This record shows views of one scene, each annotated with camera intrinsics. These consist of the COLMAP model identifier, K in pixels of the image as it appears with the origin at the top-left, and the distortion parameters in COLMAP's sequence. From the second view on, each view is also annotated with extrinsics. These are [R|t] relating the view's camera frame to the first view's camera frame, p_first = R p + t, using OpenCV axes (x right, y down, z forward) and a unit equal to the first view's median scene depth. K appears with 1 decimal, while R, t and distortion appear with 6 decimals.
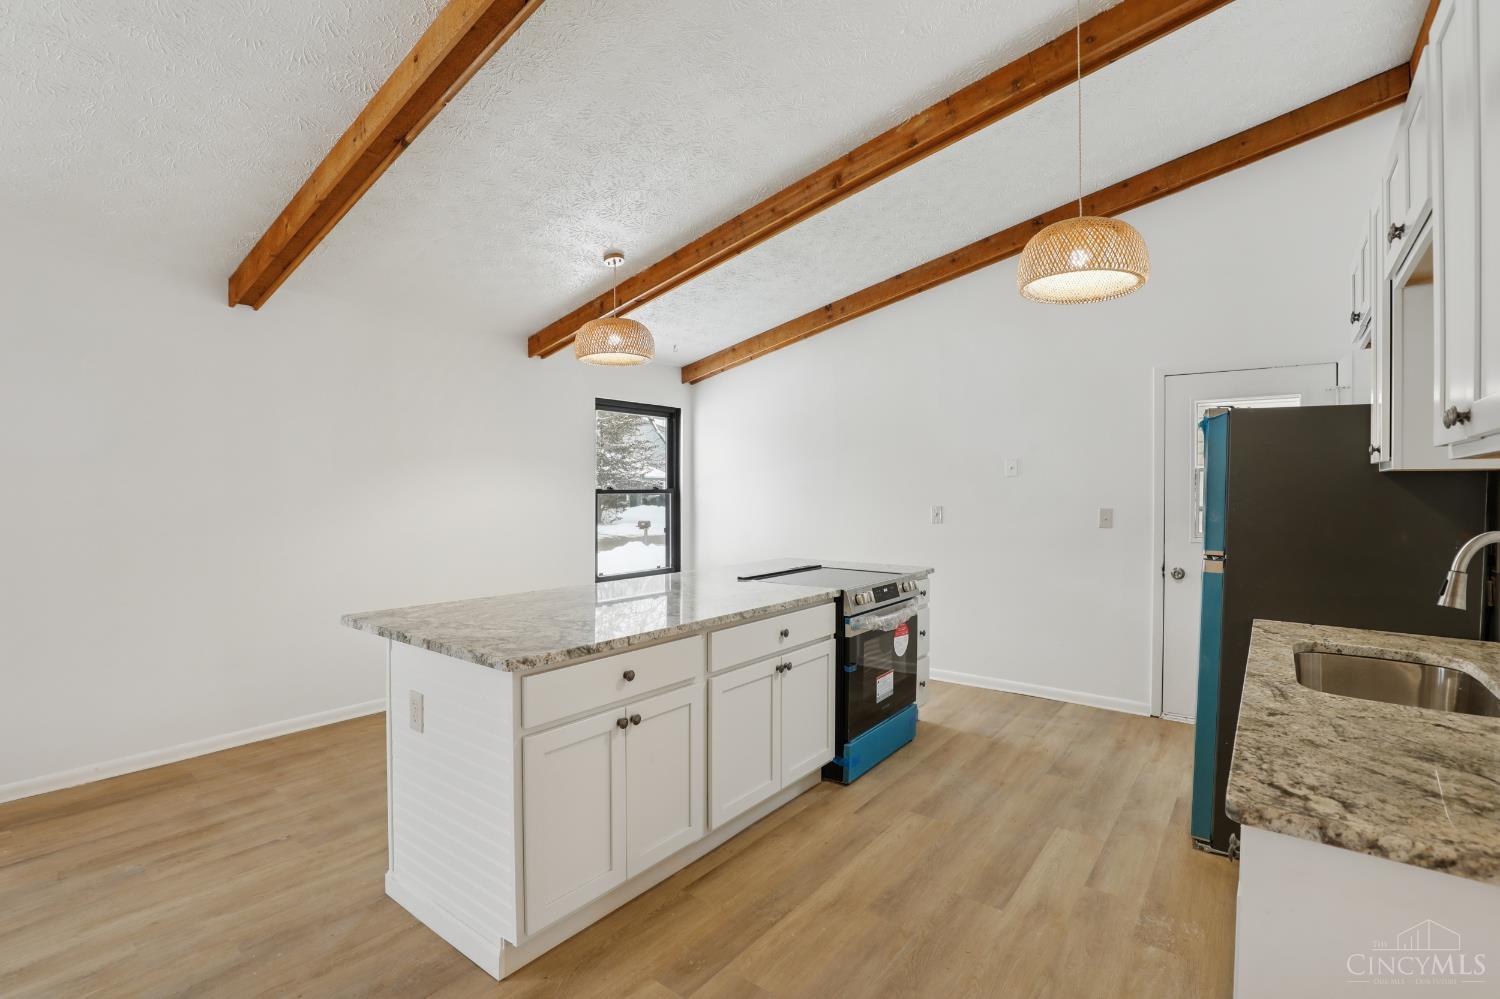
lens RADIAL K [[689.8, 0, 750.4], [0, 689.8, 494.0], [0, 0, 1]] dist [-0.036748, 0.006602]
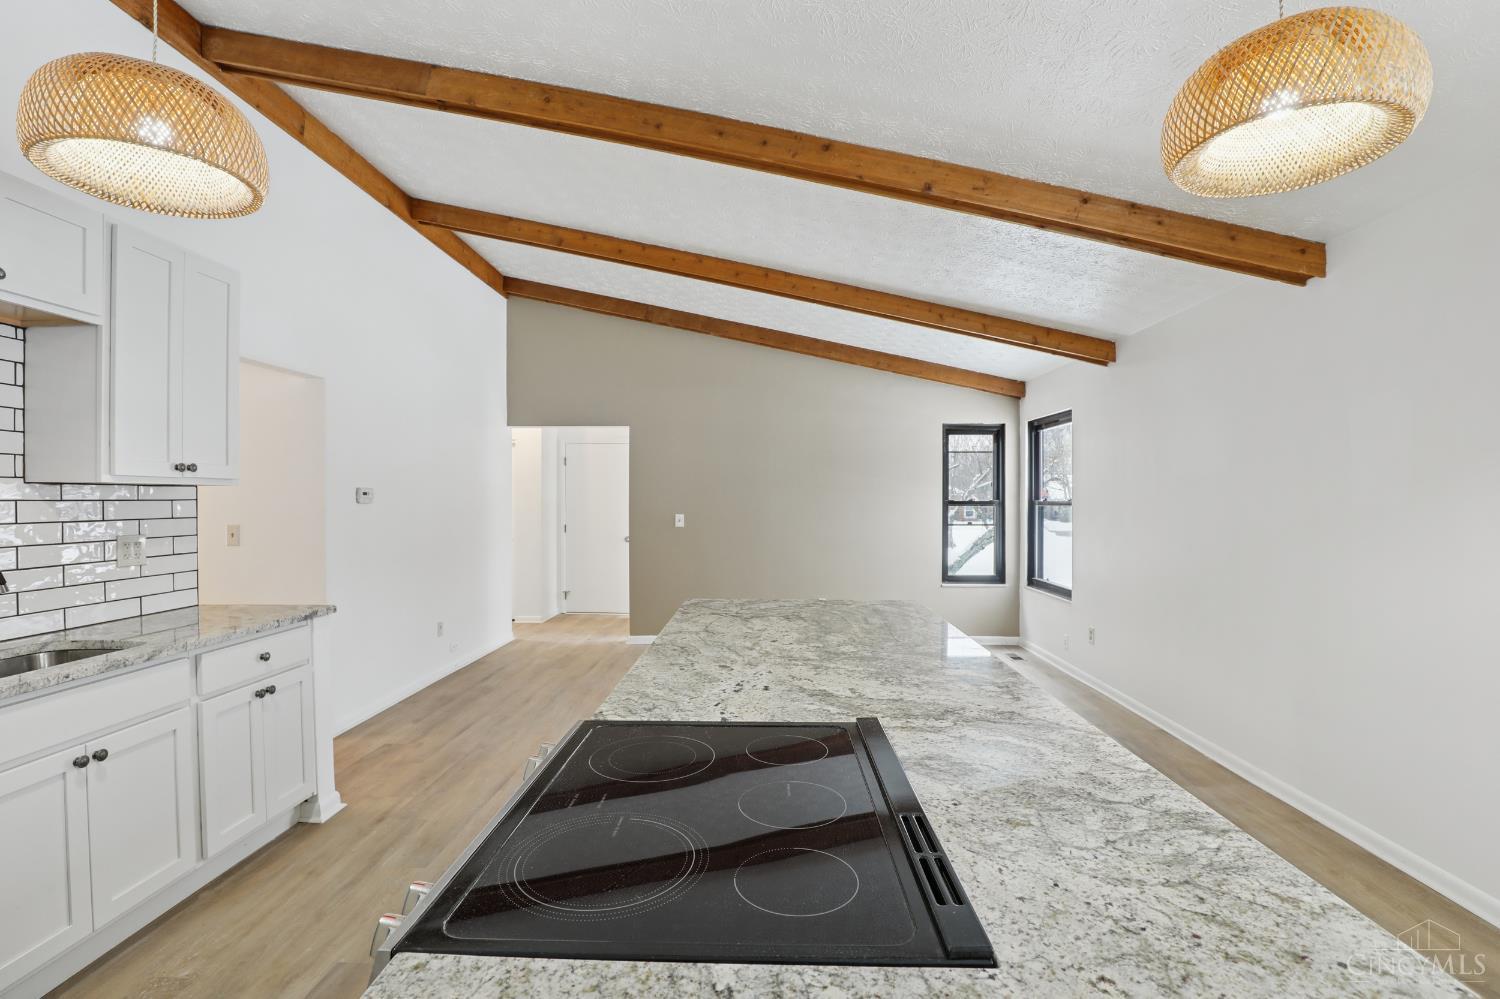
lens RADIAL K [[688.6, 0, 751.0], [0, 688.6, 505.6], [0, 0, 1]] dist [-0.030084, 0.000936]
pose [[-0.811213, 0.002035, -0.584748, 0.316307], [-0.006700, 0.999896, 0.012774, -0.011149], [0.584713, 0.014280, -0.811115, 1.442536]]
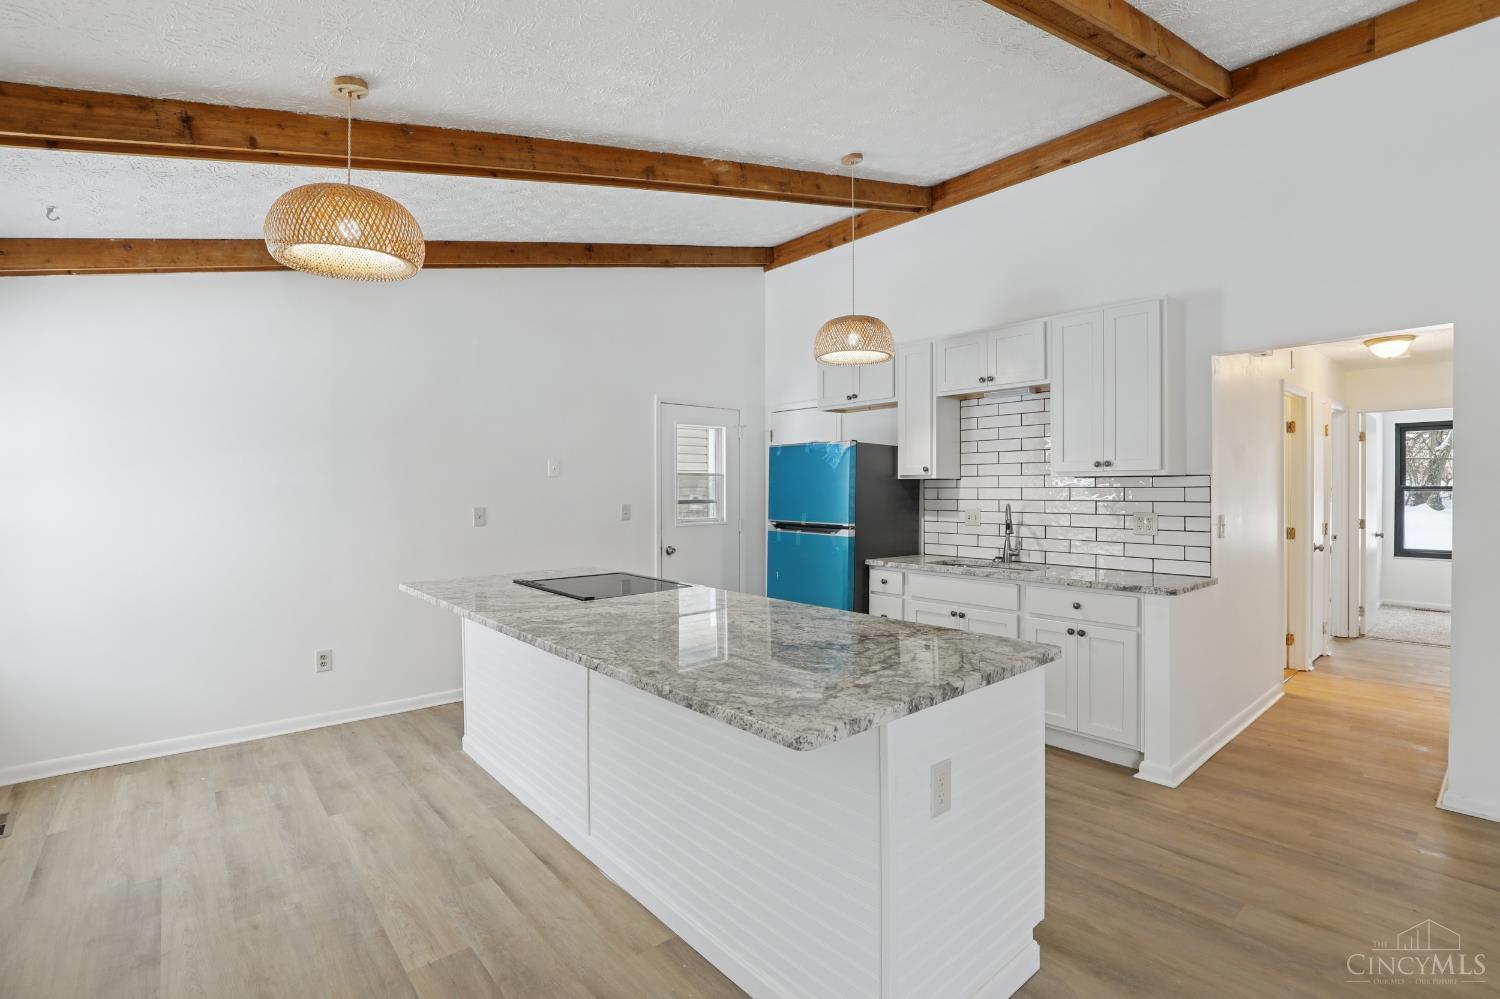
lens RADIAL K [[692.6, 0, 750.5], [0, 692.6, 490.5], [0, 0, 1]] dist [-0.035249, 0.006749]
pose [[0.204536, -0.006586, 0.978837, -0.872135], [0.010536, 0.999934, 0.004526, -0.009097], [-0.978802, 0.009387, 0.204592, 0.719530]]
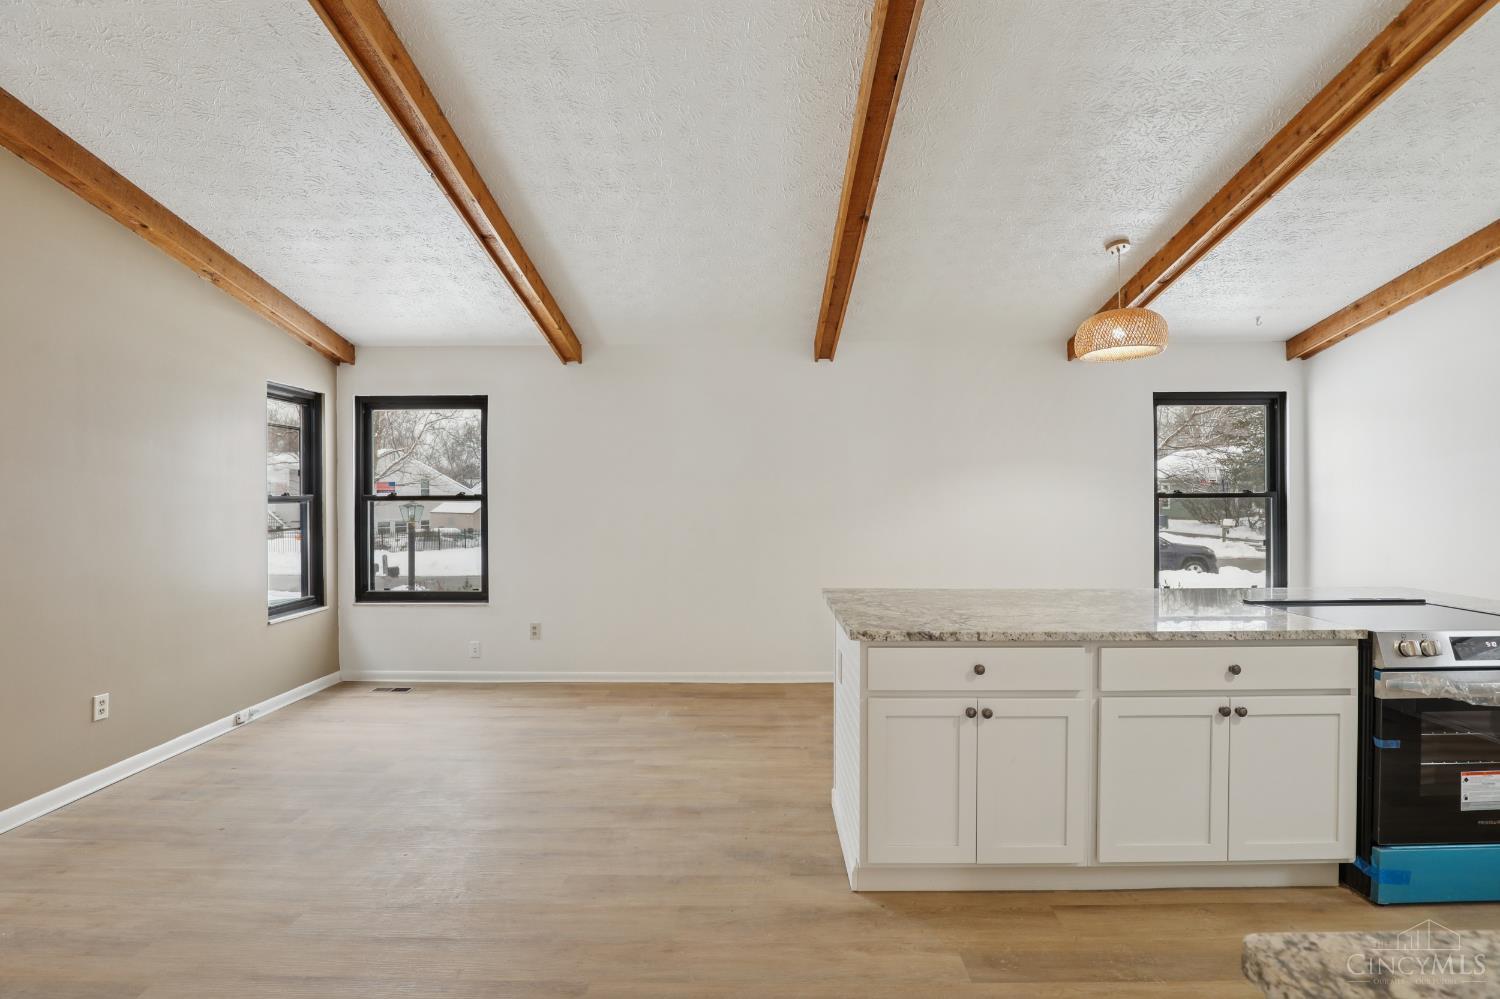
lens RADIAL K [[689.8, 0, 750.4], [0, 689.8, 494.0], [0, 0, 1]] dist [-0.036748, 0.006602]
pose [[0.598466, -0.004399, -0.801136, 0.309255], [-0.001060, 0.999980, -0.006282, 0.001199], [0.801148, 0.004609, 0.598449, 0.059024]]
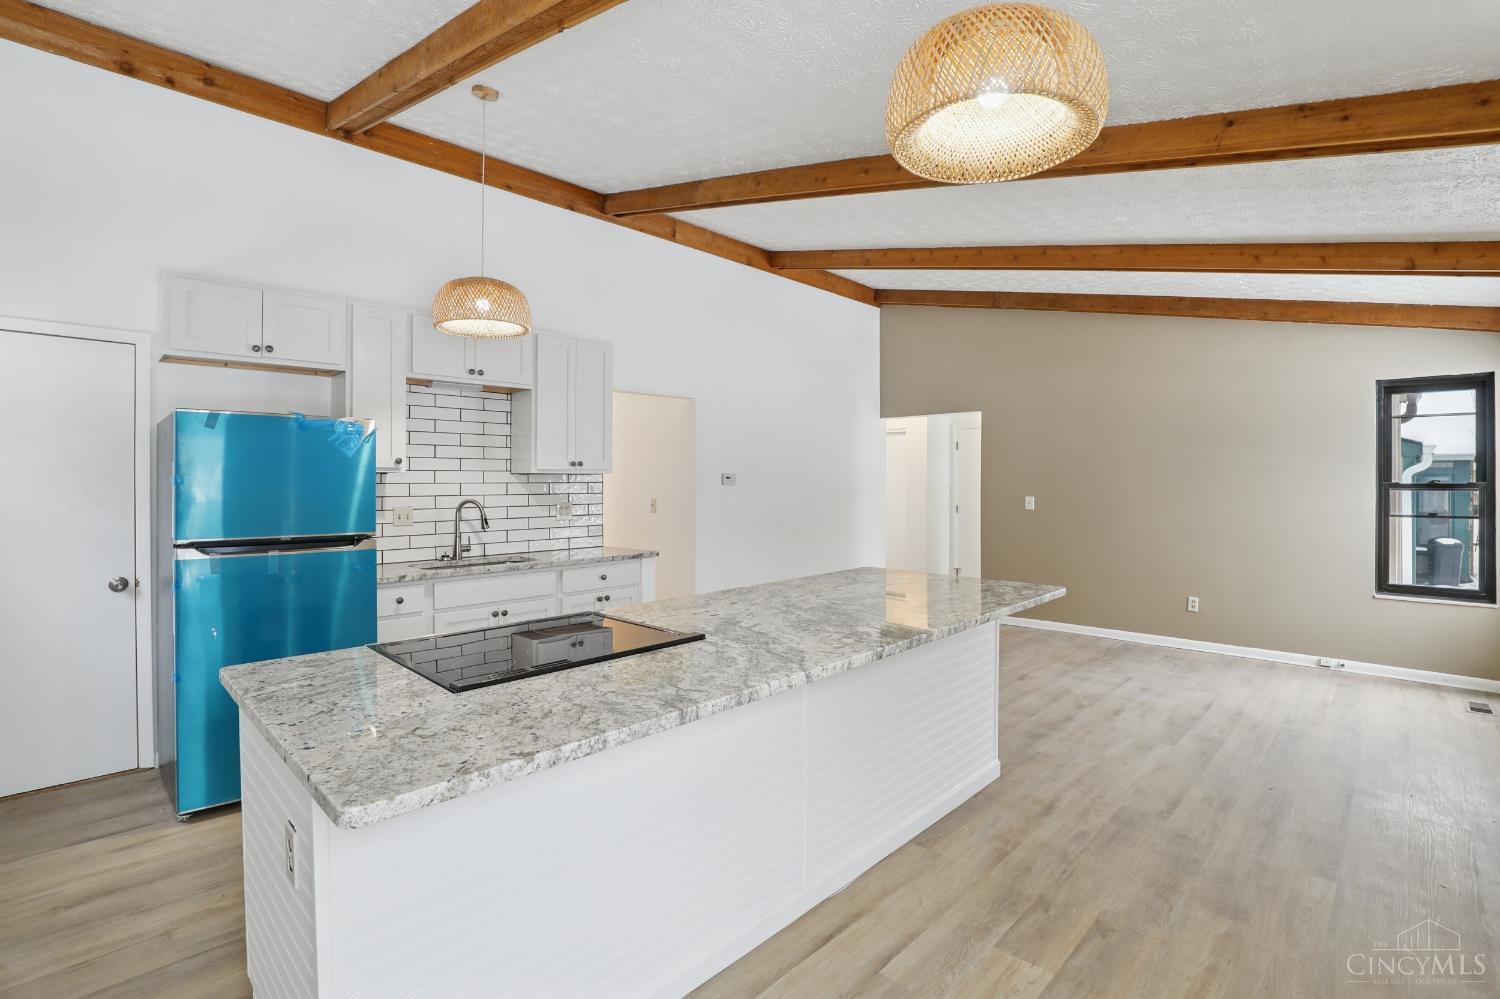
lens RADIAL K [[692.3, 0, 754.8], [0, 692.3, 483.0], [0, 0, 1]] dist [-0.027256, 0.001964]
pose [[-0.993649, -0.001865, 0.112507, -0.143404], [-0.000812, 0.999955, 0.009409, -0.016317], [-0.112519, 0.009258, -0.993606, 1.777756]]
